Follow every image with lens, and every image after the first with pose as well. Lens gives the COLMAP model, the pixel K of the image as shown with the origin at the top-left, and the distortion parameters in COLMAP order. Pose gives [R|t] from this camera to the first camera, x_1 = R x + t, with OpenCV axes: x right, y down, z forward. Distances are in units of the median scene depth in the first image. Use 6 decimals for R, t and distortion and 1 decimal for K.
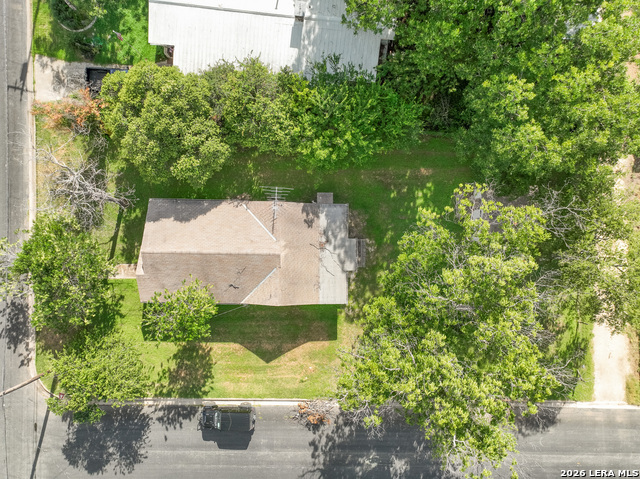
lens RADIAL K [[451.6, 0, 319.5], [0, 451.6, 238.8], [0, 0, 1]] dist [-0.012003, 0.031358]
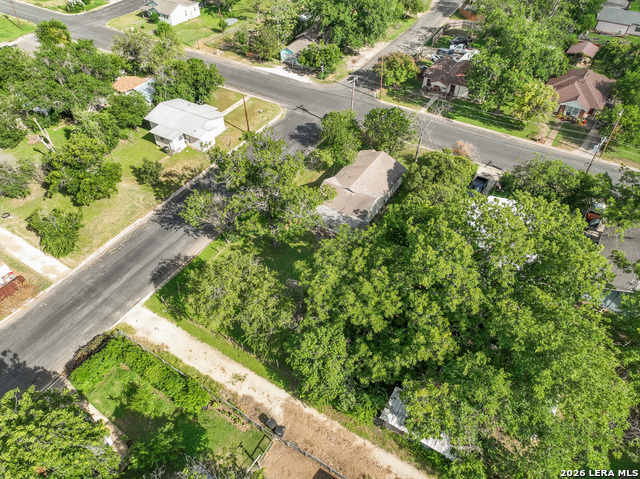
lens RADIAL K [[451.6, 0, 319.5], [0, 451.6, 238.8], [0, 0, 1]] dist [-0.012003, 0.031358]
pose [[-0.514099, 0.596282, -0.616564, 1.064038], [-0.857709, -0.362544, 0.364550, -0.527257], [-0.006157, 0.716247, 0.697819, -0.091240]]
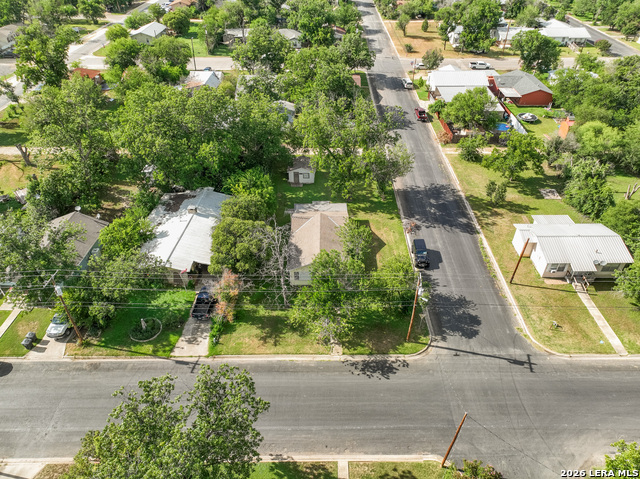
lens RADIAL K [[451.6, 0, 319.5], [0, 451.6, 238.8], [0, 0, 1]] dist [-0.012003, 0.031358]
pose [[-0.006123, -0.615963, 0.787751, -1.451537], [0.999975, -0.006531, 0.002666, 0.021825], [0.003503, 0.787748, 0.615988, -0.060546]]
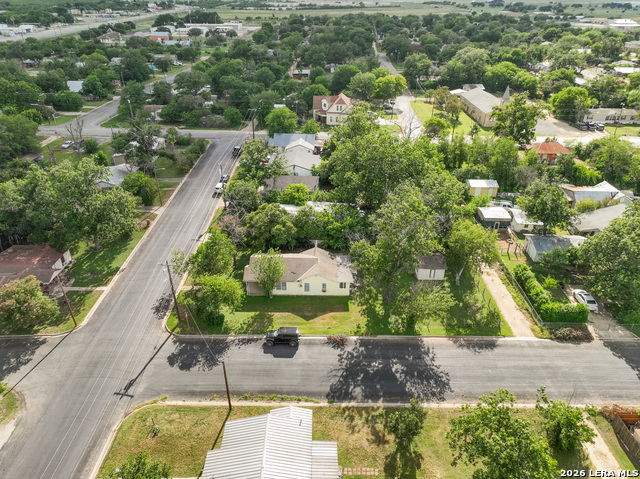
lens RADIAL K [[451.6, 0, 319.5], [0, 451.6, 238.8], [0, 0, 1]] dist [-0.012003, 0.031358]
pose [[0.999982, -0.002612, 0.005423, -0.081896], [0.006013, 0.476998, -0.878884, 1.591320], [-0.000291, 0.878900, 0.477005, -0.043683]]
